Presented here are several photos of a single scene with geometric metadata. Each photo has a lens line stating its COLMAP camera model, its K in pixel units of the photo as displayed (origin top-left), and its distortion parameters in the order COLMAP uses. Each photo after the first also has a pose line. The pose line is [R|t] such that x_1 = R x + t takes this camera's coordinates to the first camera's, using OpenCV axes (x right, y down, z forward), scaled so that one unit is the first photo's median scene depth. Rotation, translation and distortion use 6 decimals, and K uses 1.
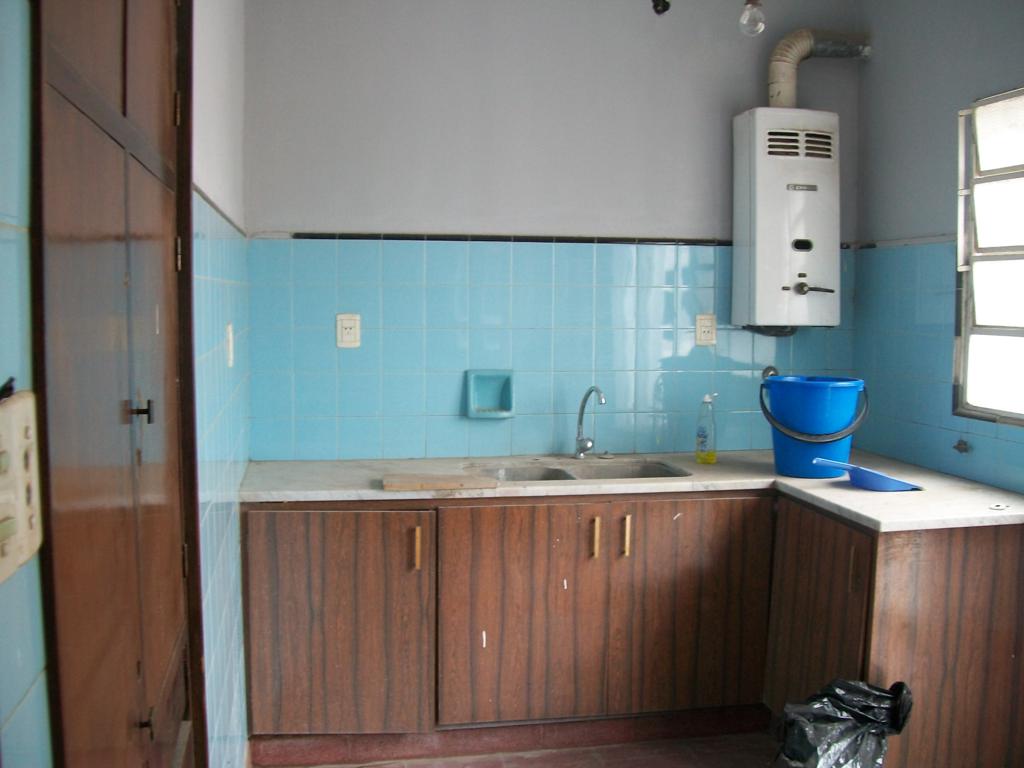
lens RADIAL K [[1114.1, 0, 512.0], [0, 1114.1, 384.0], [0, 0, 1]] dist [-0.193336, 0.193201]
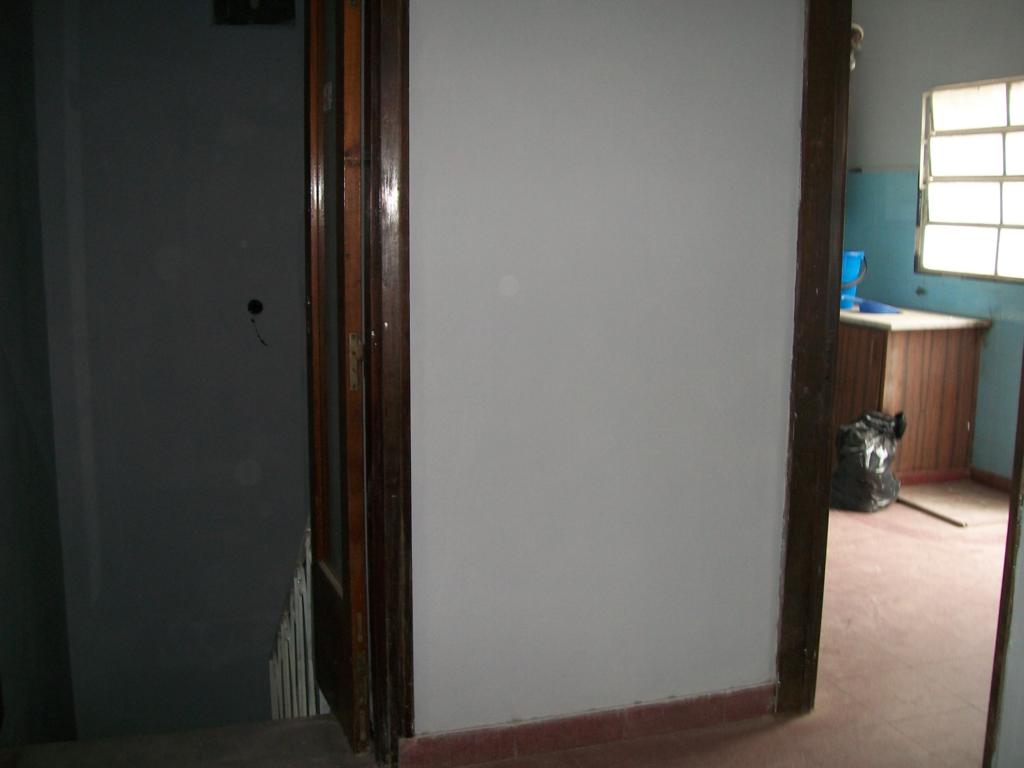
lens RADIAL K [[1114.1, 0, 512.0], [0, 1114.1, 384.0], [0, 0, 1]] dist [-0.193336, 0.193201]
pose [[0.993625, -0.021734, 0.110619, -0.485697], [0.011888, 0.995970, 0.088900, 0.049912], [-0.112105, -0.087018, 0.989879, -0.741802]]
